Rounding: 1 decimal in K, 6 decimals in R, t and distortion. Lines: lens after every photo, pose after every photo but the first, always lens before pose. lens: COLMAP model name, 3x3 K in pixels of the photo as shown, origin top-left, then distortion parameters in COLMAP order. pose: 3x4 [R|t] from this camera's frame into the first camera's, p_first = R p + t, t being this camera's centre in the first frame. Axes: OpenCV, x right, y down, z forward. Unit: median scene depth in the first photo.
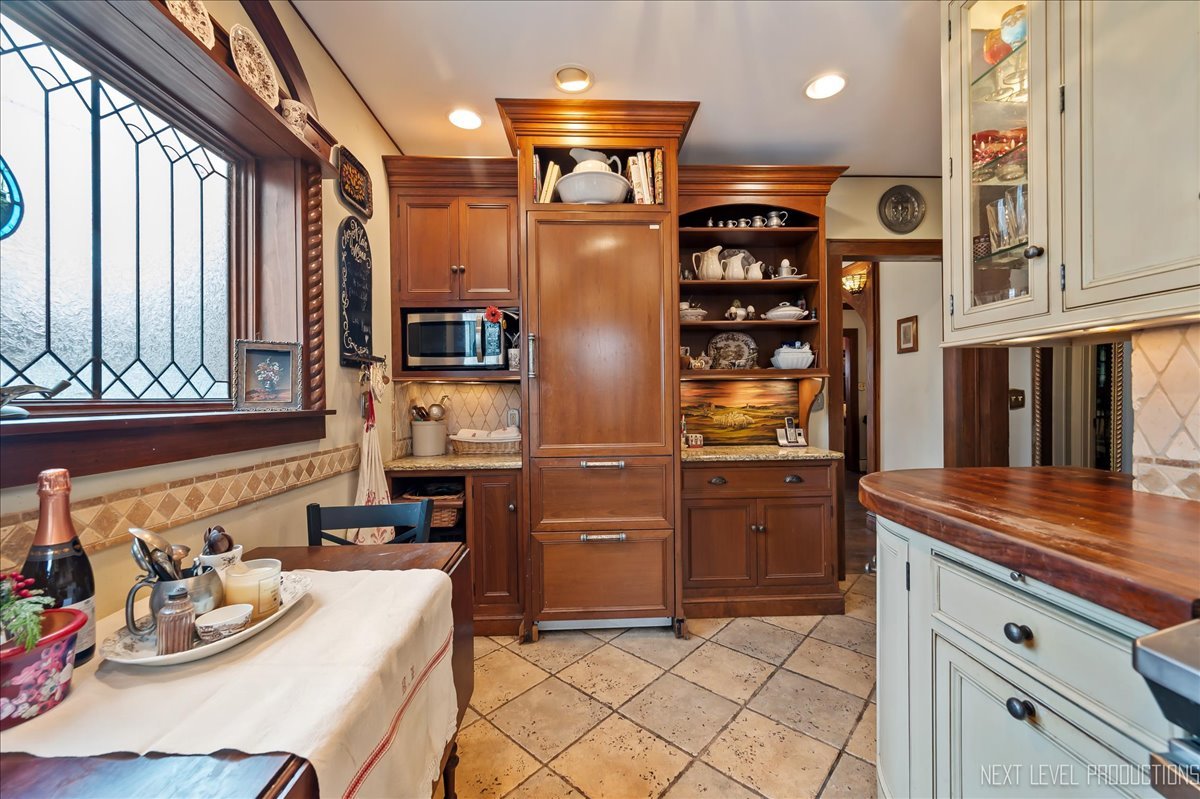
lens RADIAL K [[484.2, 0, 600.5], [0, 484.2, 391.3], [0, 0, 1]] dist [-0.000802, 0.000239]
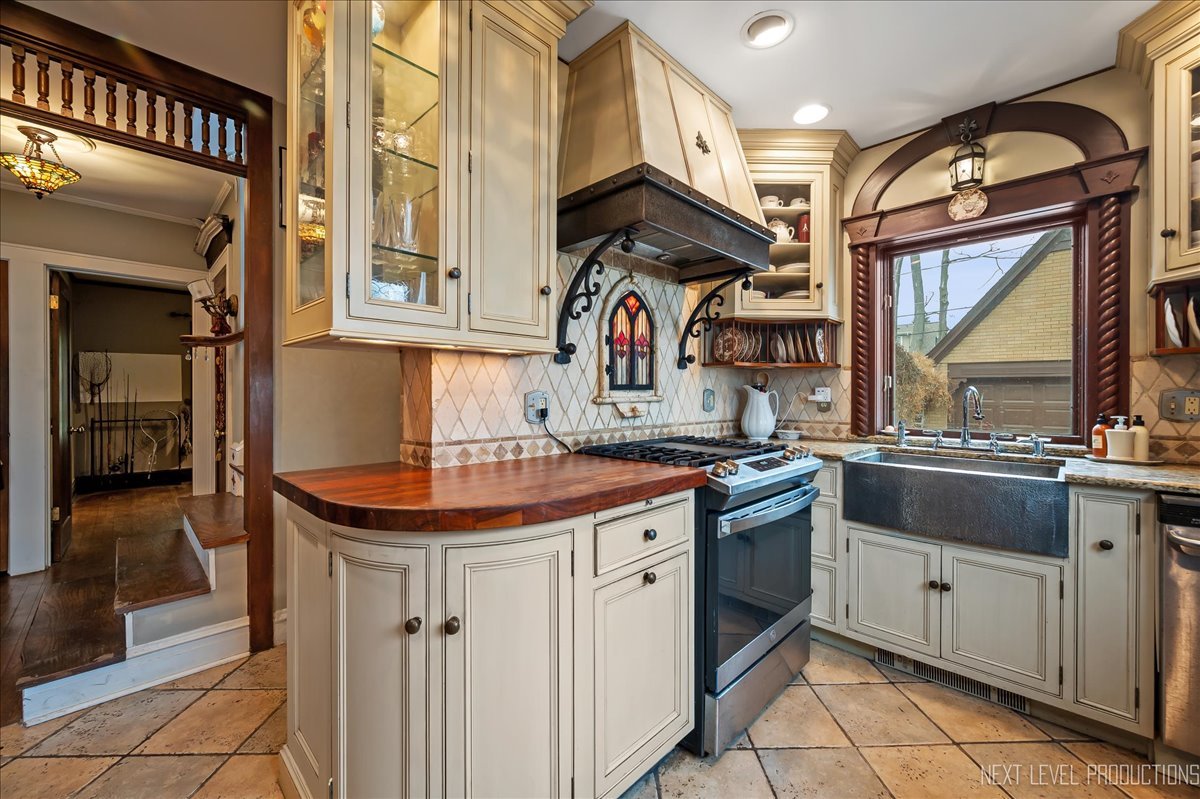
lens RADIAL K [[484.2, 0, 600.5], [0, 484.2, 391.3], [0, 0, 1]] dist [-0.000802, 0.000239]
pose [[-0.677117, 0.008011, 0.735832, -0.214723], [0.000958, 0.999949, -0.010005, 0.004904], [-0.735875, -0.006070, -0.677090, 1.703046]]
